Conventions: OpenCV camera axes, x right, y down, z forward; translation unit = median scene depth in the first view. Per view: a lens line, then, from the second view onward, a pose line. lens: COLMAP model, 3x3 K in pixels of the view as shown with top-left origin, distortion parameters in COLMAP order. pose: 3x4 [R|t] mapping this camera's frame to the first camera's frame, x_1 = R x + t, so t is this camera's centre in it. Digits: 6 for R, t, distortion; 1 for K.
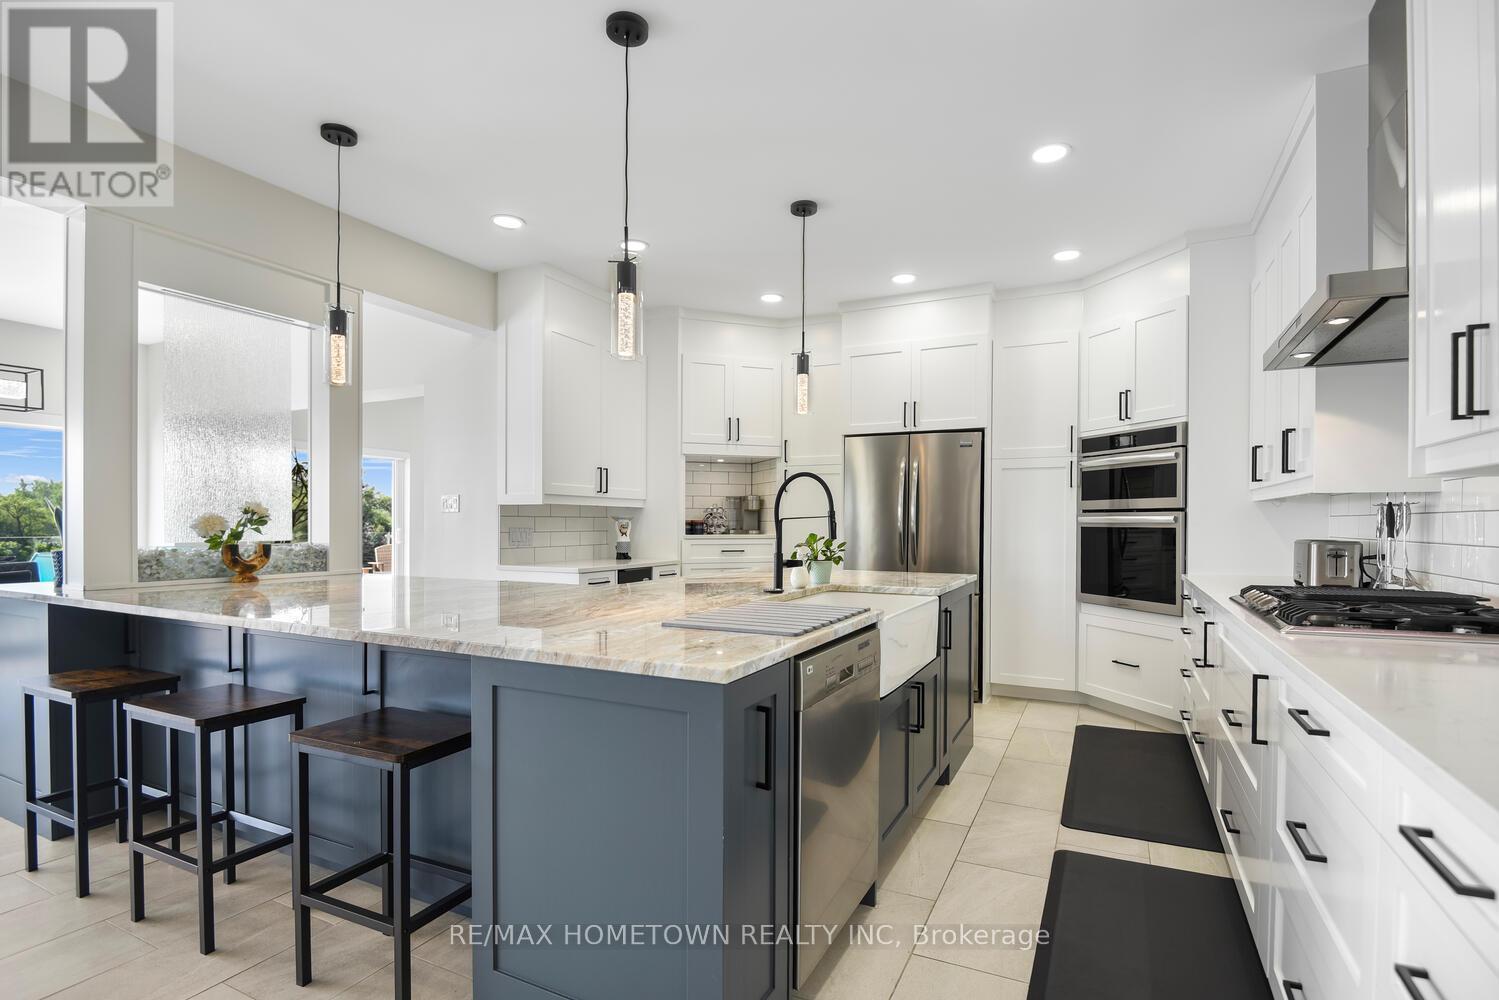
lens RADIAL K [[727.0, 0, 741.1], [0, 727.0, 530.9], [0, 0, 1]] dist [-0.003926, -0.005437]
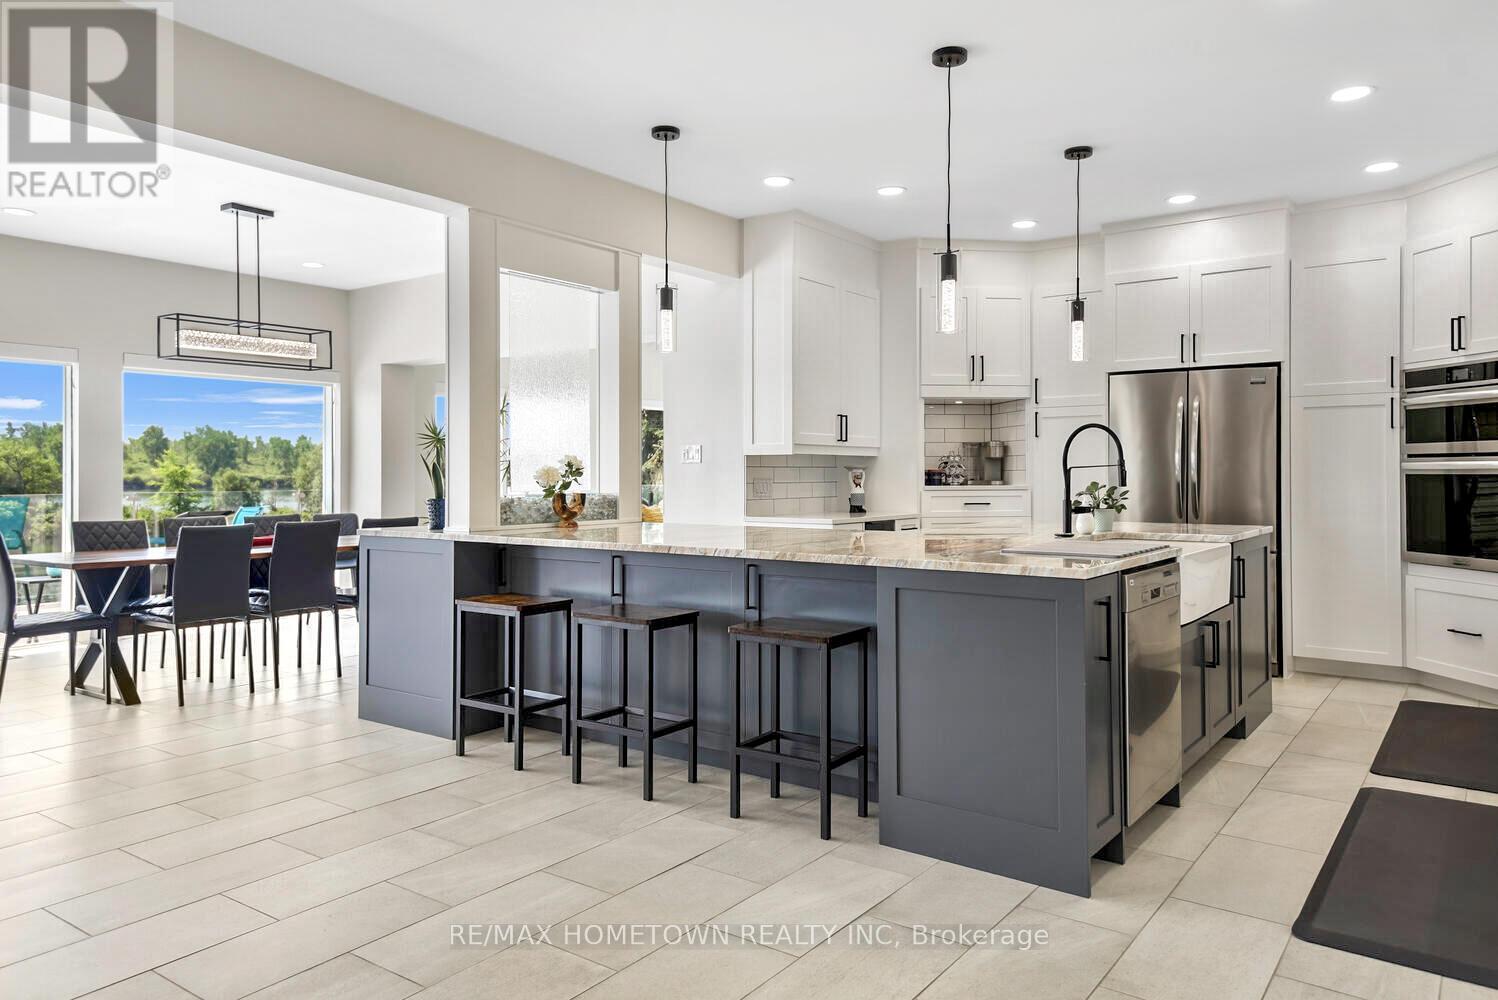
lens RADIAL K [[1016.2, 0, 748.9], [0, 1016.2, 469.4], [0, 0, 1]] dist [0.054965, -0.012541]
pose [[0.987489, -0.006507, -0.157554, -0.129041], [0.004103, 0.999870, -0.015579, 0.005479], [0.157635, 0.014738, 0.987387, -0.408839]]
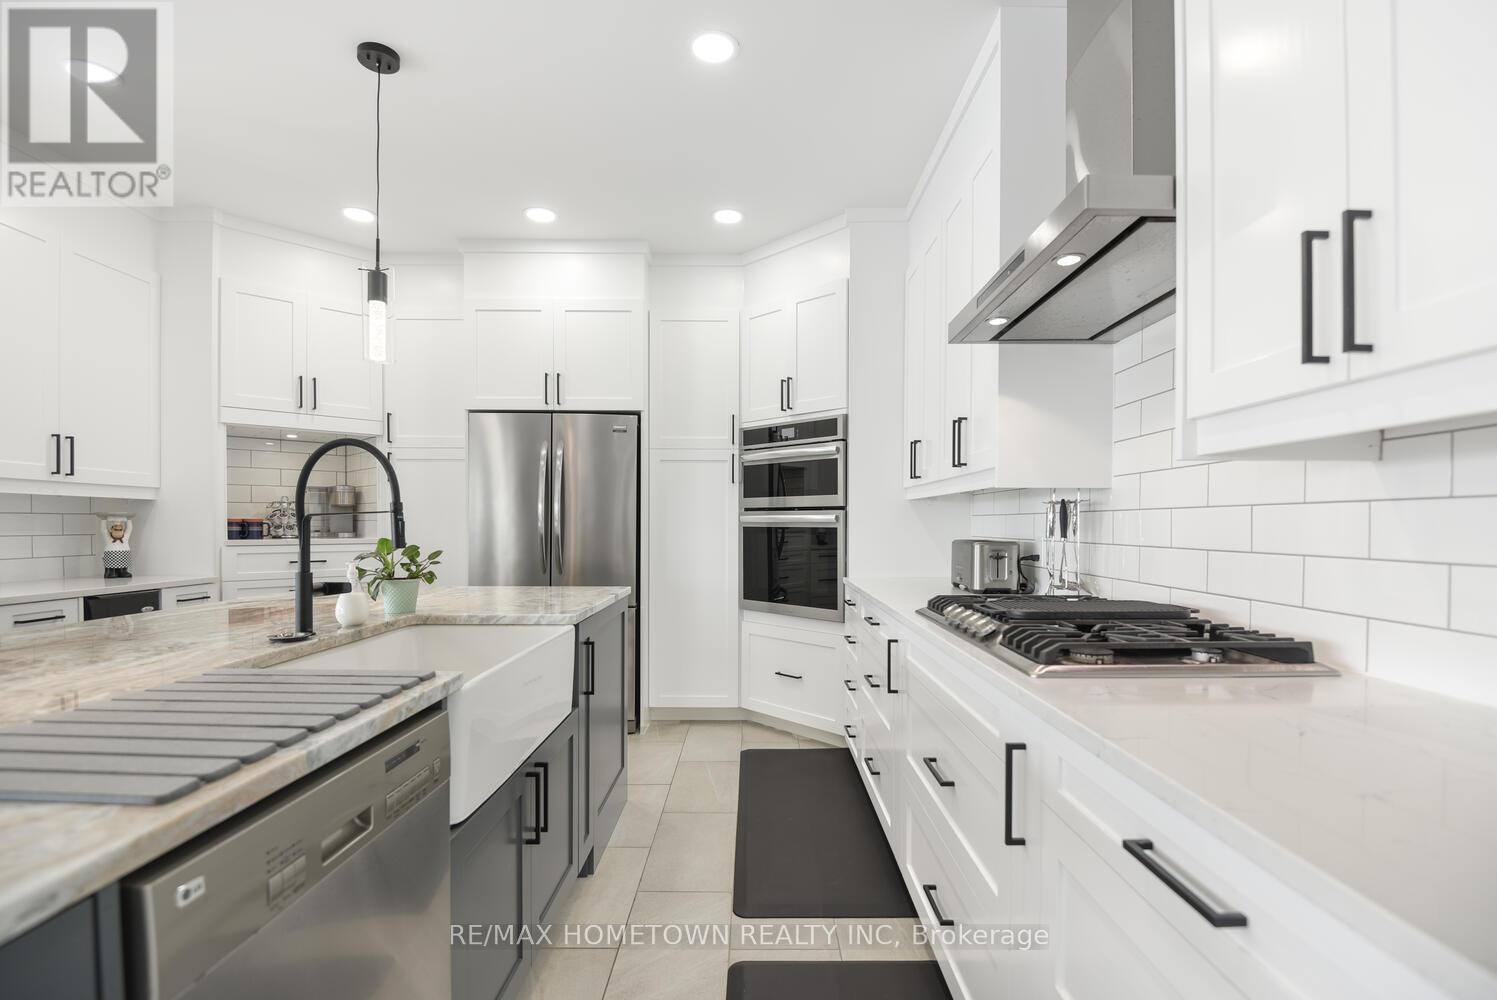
lens RADIAL K [[726.1, 0, 743.7], [0, 726.1, 534.8], [0, 0, 1]] dist [-0.003926, -0.005437]
pose [[0.897819, -0.007488, 0.440301, 0.085474], [0.005215, 0.999966, 0.006374, -0.001645], [-0.440334, -0.003426, 0.897828, 0.227640]]
